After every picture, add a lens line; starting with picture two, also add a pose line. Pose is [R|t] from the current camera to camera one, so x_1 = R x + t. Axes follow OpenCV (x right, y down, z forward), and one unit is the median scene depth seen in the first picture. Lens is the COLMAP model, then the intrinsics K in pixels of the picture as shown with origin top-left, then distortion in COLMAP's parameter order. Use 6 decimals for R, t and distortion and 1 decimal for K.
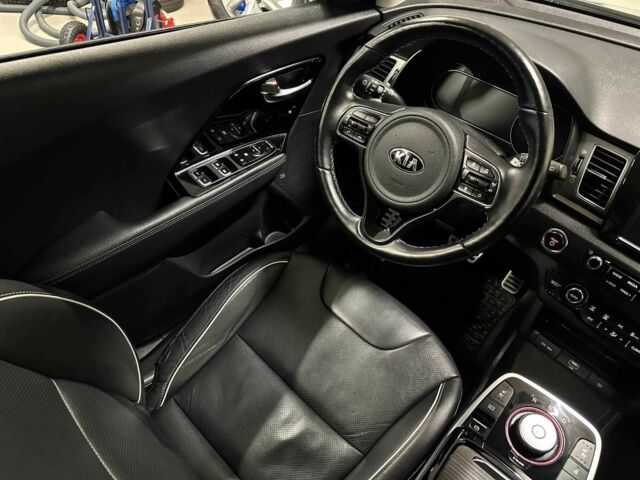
lens RADIAL K [[454.8, 0, 318.7], [0, 454.8, 241.0], [0, 0, 1]] dist [0.027295, -0.017303]
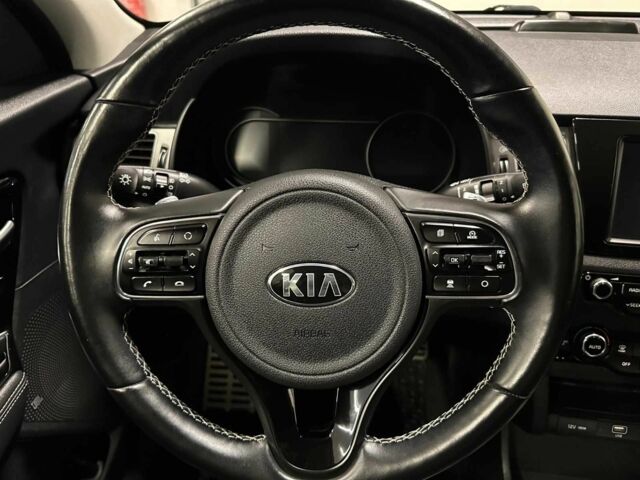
lens RADIAL K [[454.8, 0, 316.8], [0, 454.8, 237.1], [0, 0, 1]] dist [0.027295, -0.017303]
pose [[0.783638, -0.409671, 0.466992, 0.005370], [0.493441, 0.867172, -0.067291, -0.155298], [-0.377395, 0.283165, 0.881697, 0.496048]]
